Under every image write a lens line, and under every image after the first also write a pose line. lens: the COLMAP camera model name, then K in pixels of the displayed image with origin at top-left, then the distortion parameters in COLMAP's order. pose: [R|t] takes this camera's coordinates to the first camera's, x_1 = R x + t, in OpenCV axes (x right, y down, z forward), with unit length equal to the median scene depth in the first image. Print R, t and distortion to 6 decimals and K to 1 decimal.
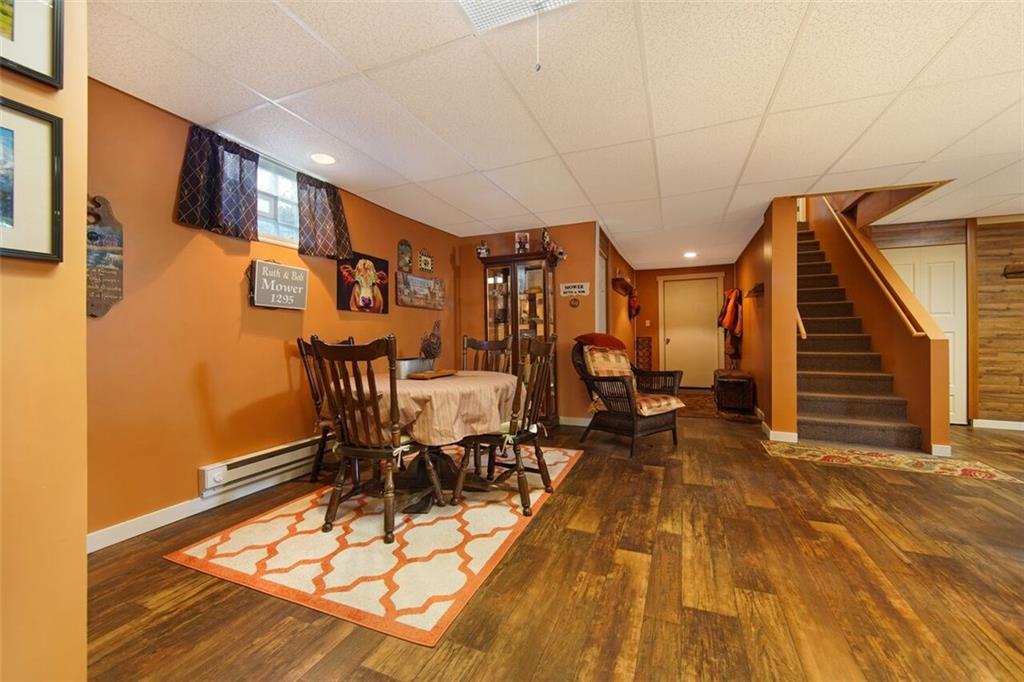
lens RADIAL K [[408.0, 0, 495.6], [0, 408.0, 338.6], [0, 0, 1]] dist [-0.014075, 0.001344]
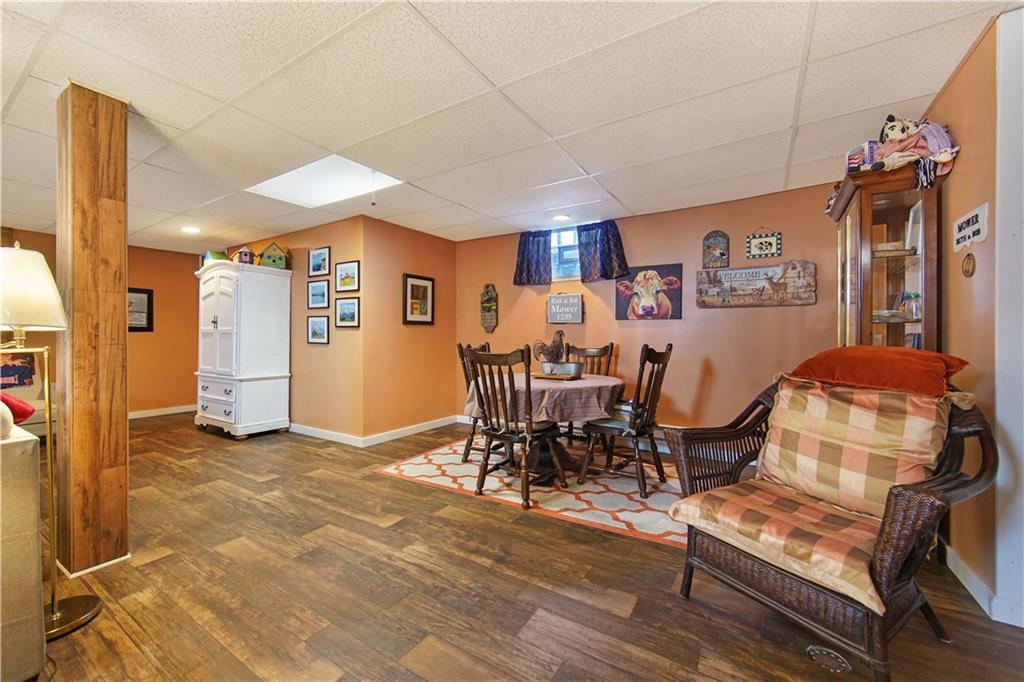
lens RADIAL K [[408.0, 0, 509.4], [0, 408.0, 335.1], [0, 0, 1]] dist [-0.014075, 0.001344]
pose [[-0.138034, 0.003459, -0.990421, 0.960617], [-0.003234, 0.999987, 0.003943, -0.033215], [0.990422, 0.003748, -0.138021, 0.957875]]
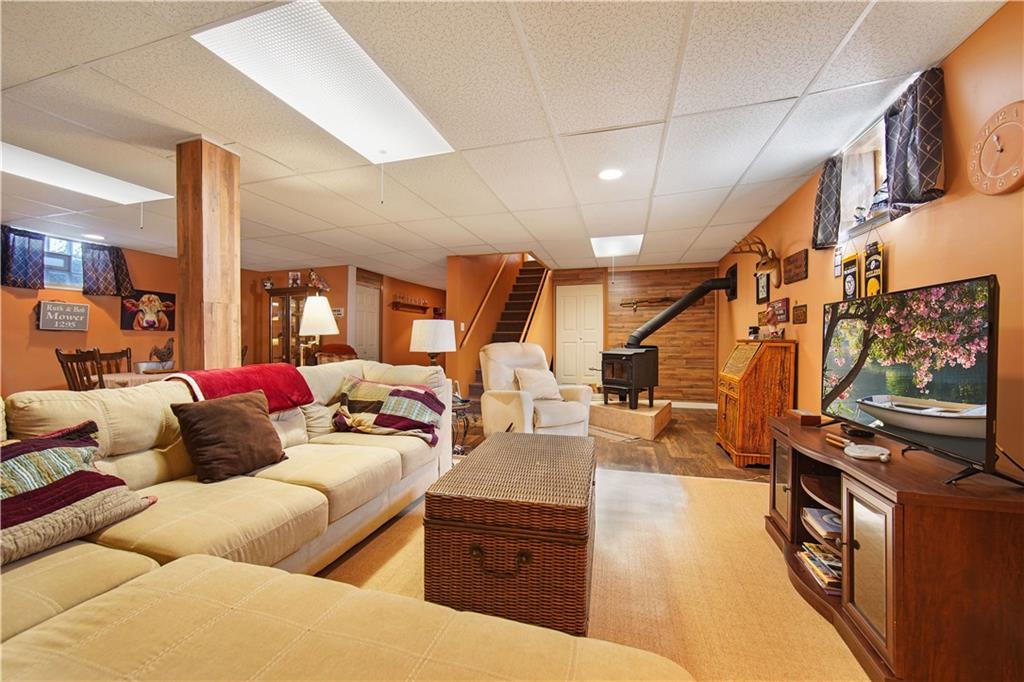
lens RADIAL K [[408.0, 0, 511.1], [0, 408.0, 338.6], [0, 0, 1]] dist [-0.014075, 0.001344]
pose [[0.989873, -0.002198, 0.141942, 0.920270], [0.004094, 0.999906, -0.013065, -0.013894], [-0.141900, 0.013513, 0.989789, -0.750162]]
